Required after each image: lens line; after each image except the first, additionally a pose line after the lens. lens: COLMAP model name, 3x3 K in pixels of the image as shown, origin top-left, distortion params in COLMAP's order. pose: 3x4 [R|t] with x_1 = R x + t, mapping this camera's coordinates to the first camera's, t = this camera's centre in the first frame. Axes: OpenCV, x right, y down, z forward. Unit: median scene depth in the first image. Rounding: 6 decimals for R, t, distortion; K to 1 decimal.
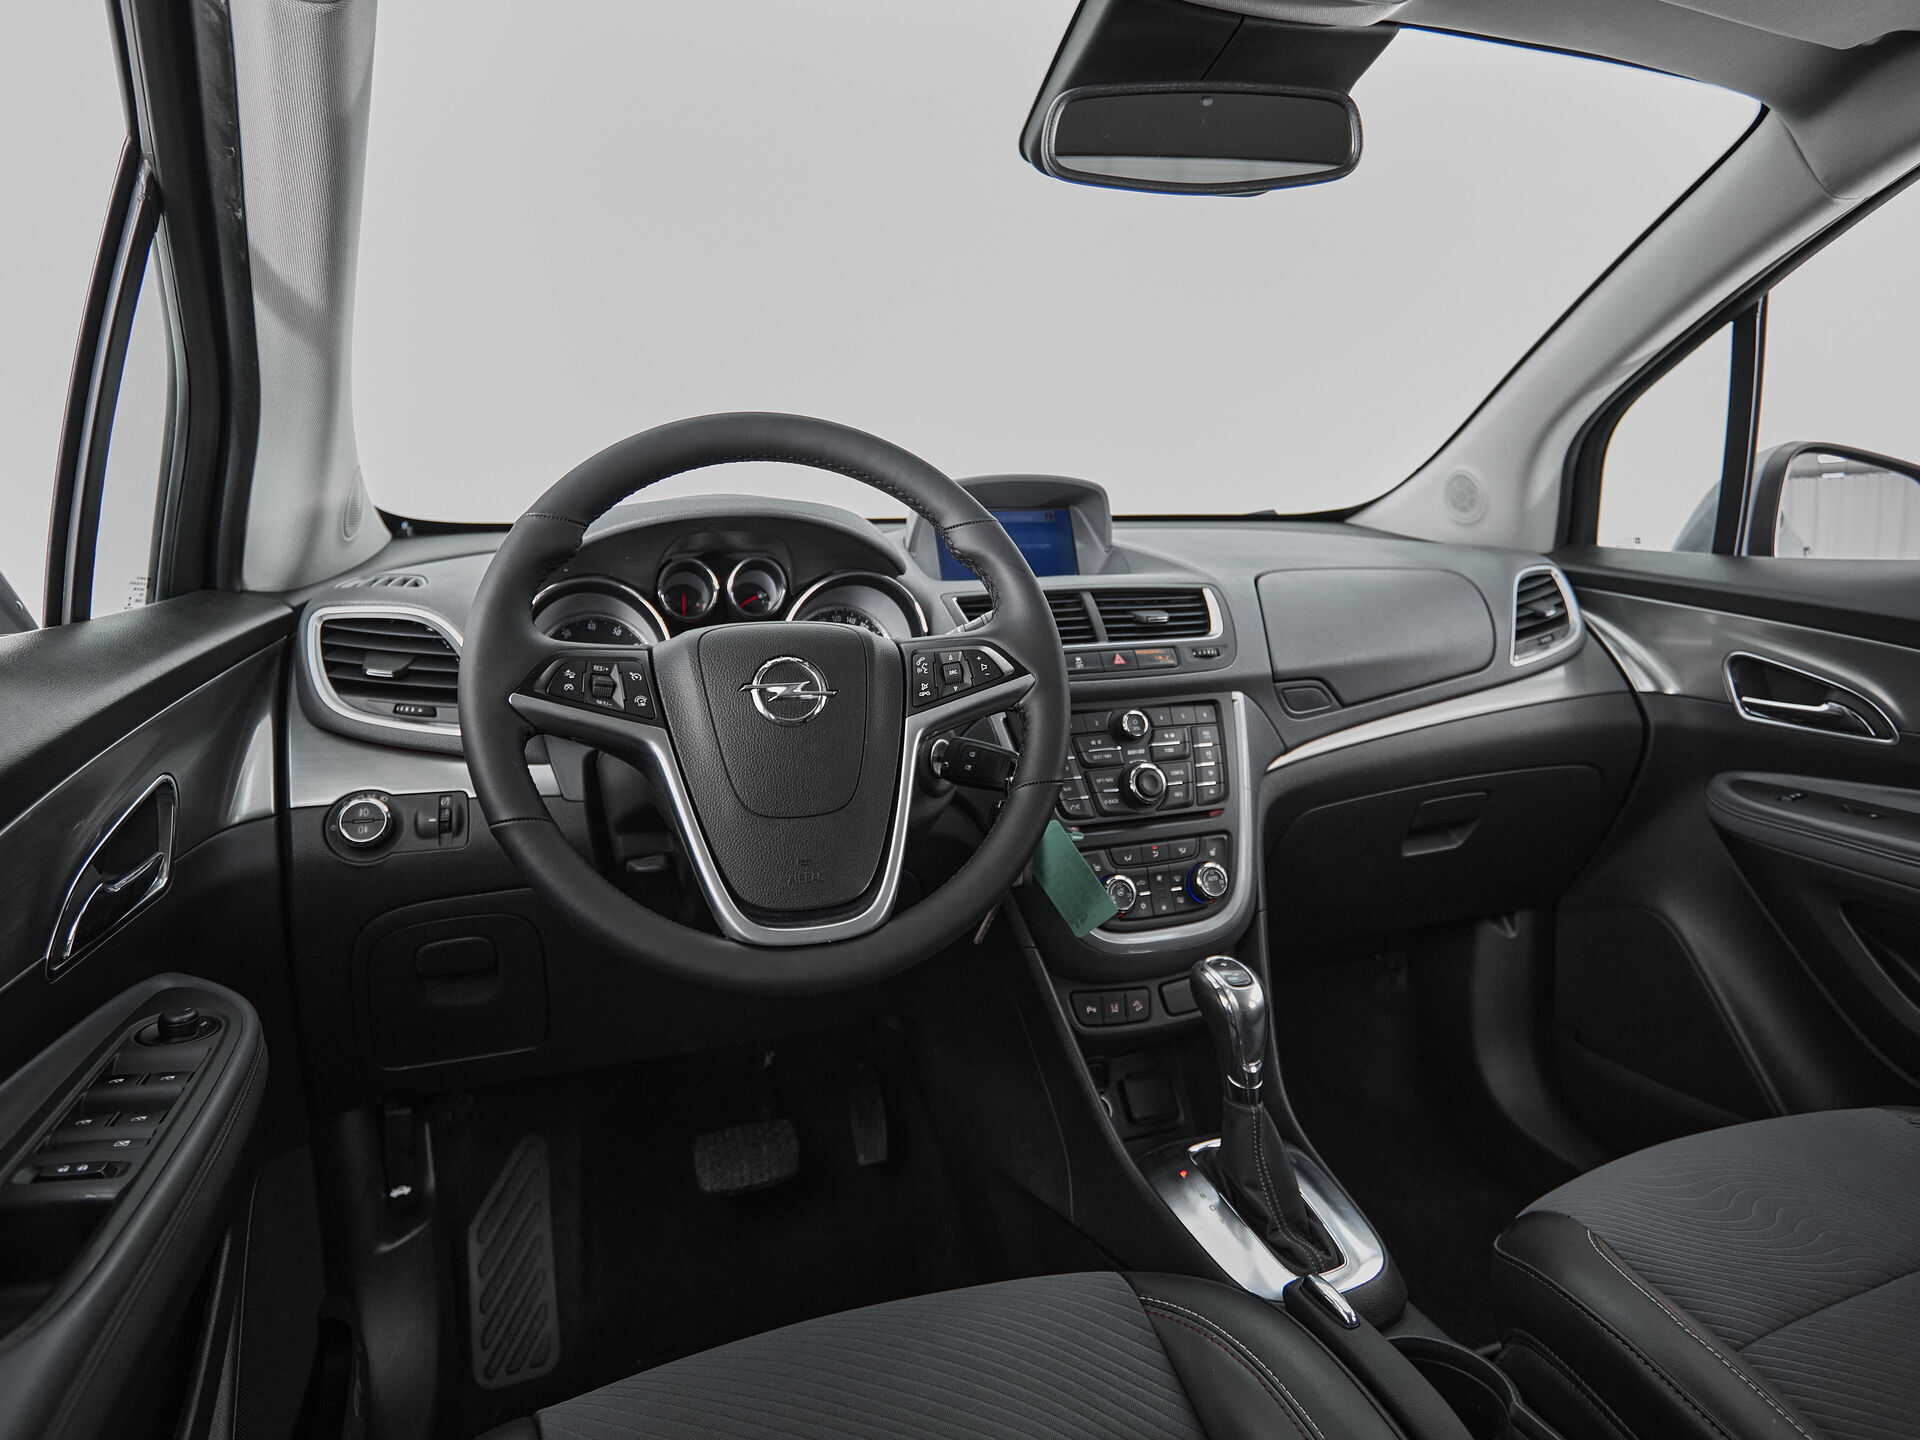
lens RADIAL K [[1132.1, 0, 965.4], [0, 1132.1, 692.9], [0, 0, 1]] dist [-0.003547, -0.002218]
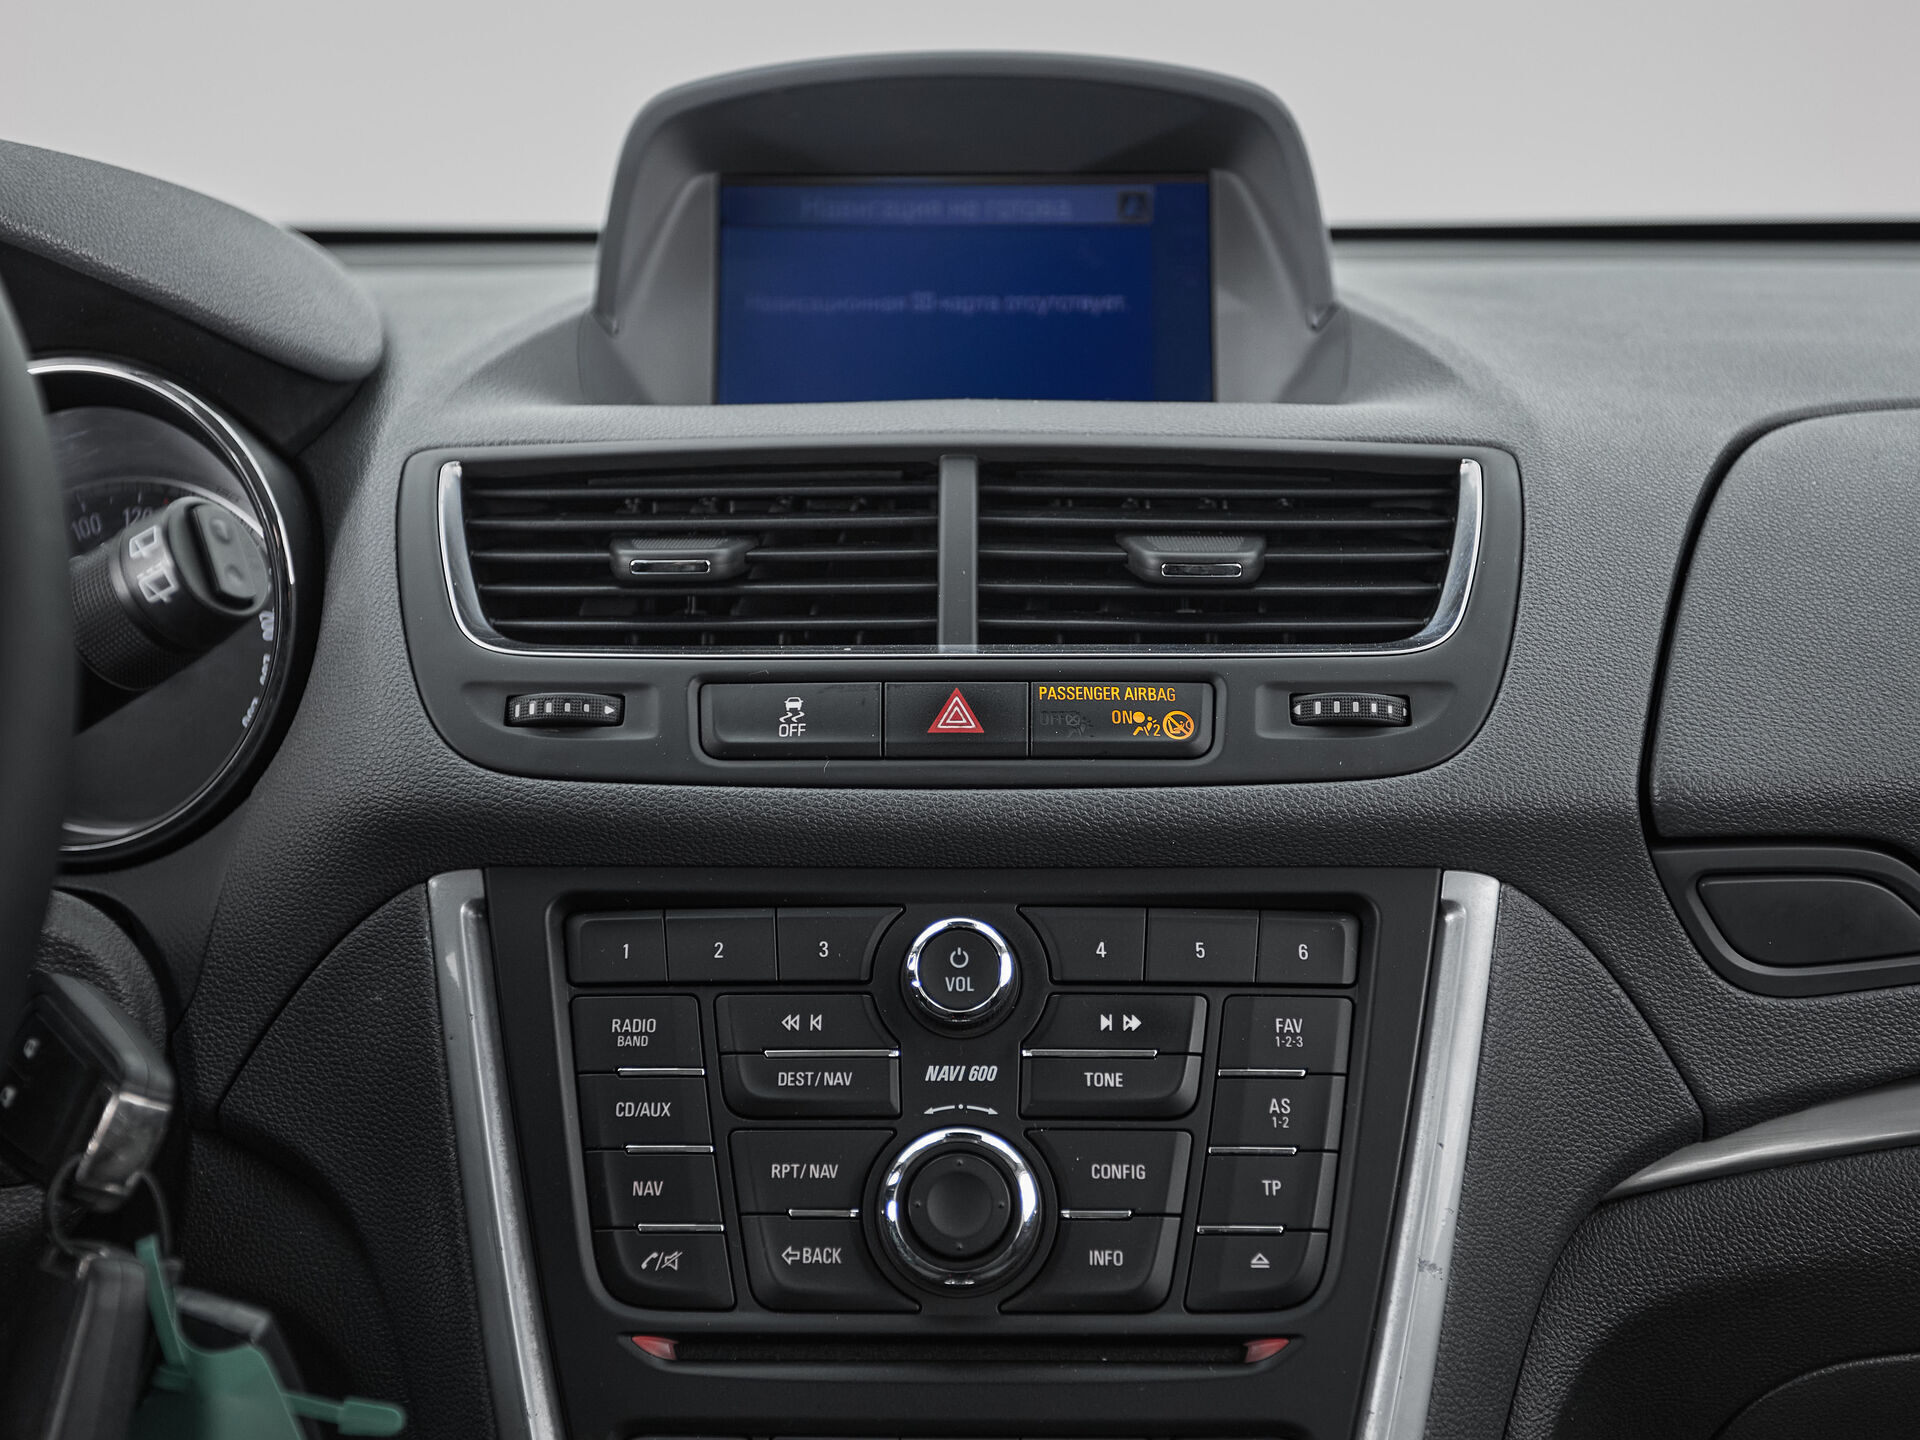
lens RADIAL K [[2654.2, 0, 905.9], [0, 2654.2, 716.1], [0, 0, 1]] dist [0.034897, 0.097142]
pose [[0.927030, 0.066933, -0.368965, 0.359687], [-0.064725, 0.997734, 0.018374, -0.040618], [0.369359, 0.006848, 0.929262, 0.425930]]
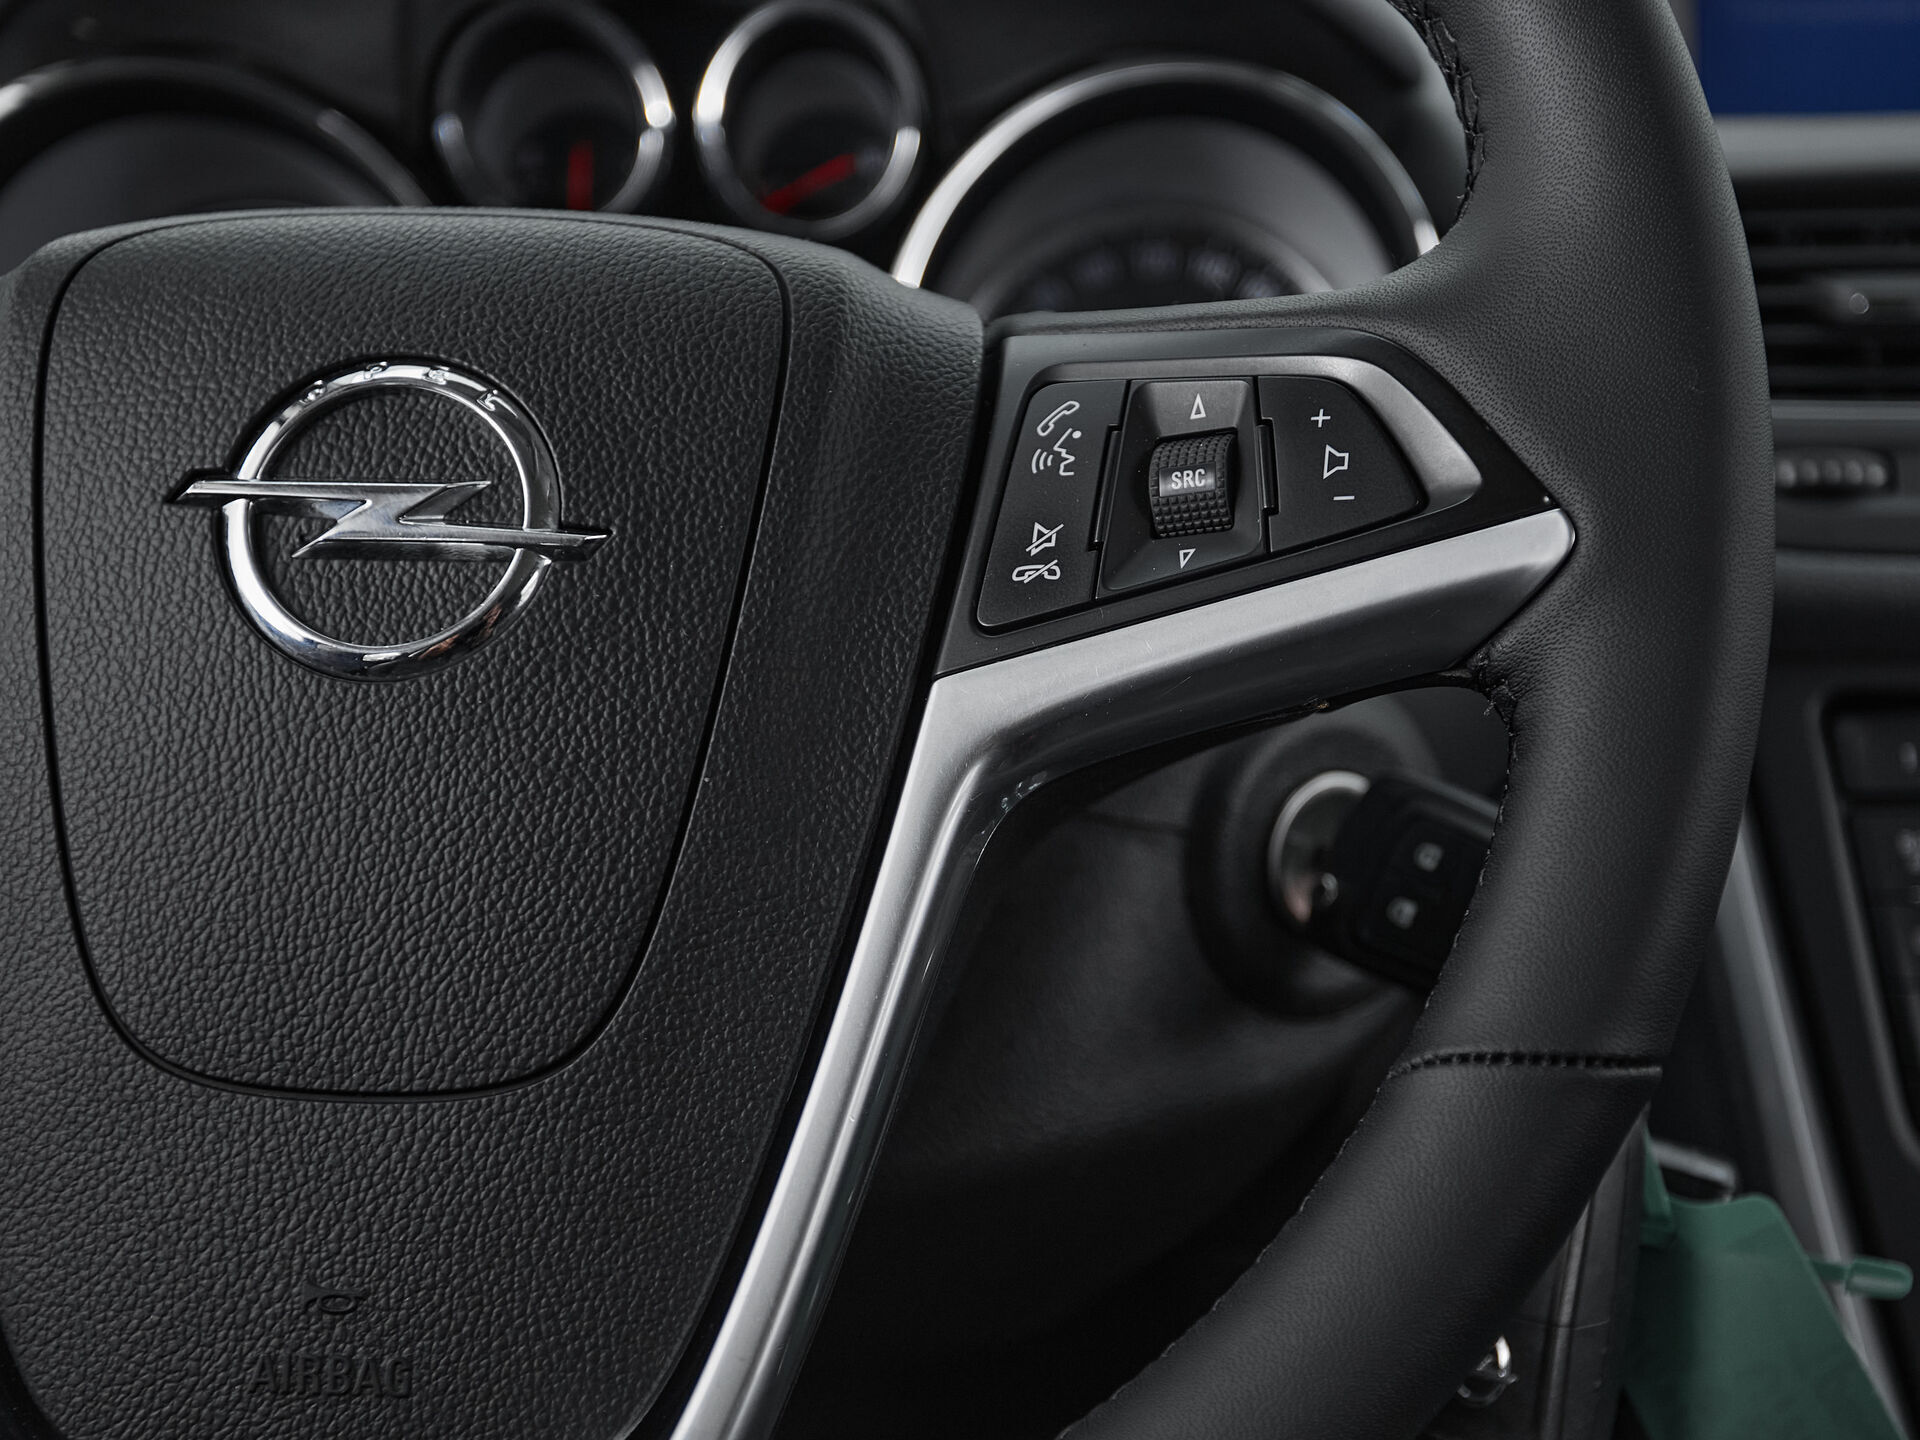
lens RADIAL K [[3033.0, 0, 1010.9], [0, 3033.0, 859.0], [0, 0, 1]] dist [0.043264, 0.060110]
pose [[0.922694, 0.101525, -0.371924, 0.132243], [-0.062359, 0.991302, 0.115892, -0.008783], [0.380455, -0.083740, 0.921000, 0.352642]]
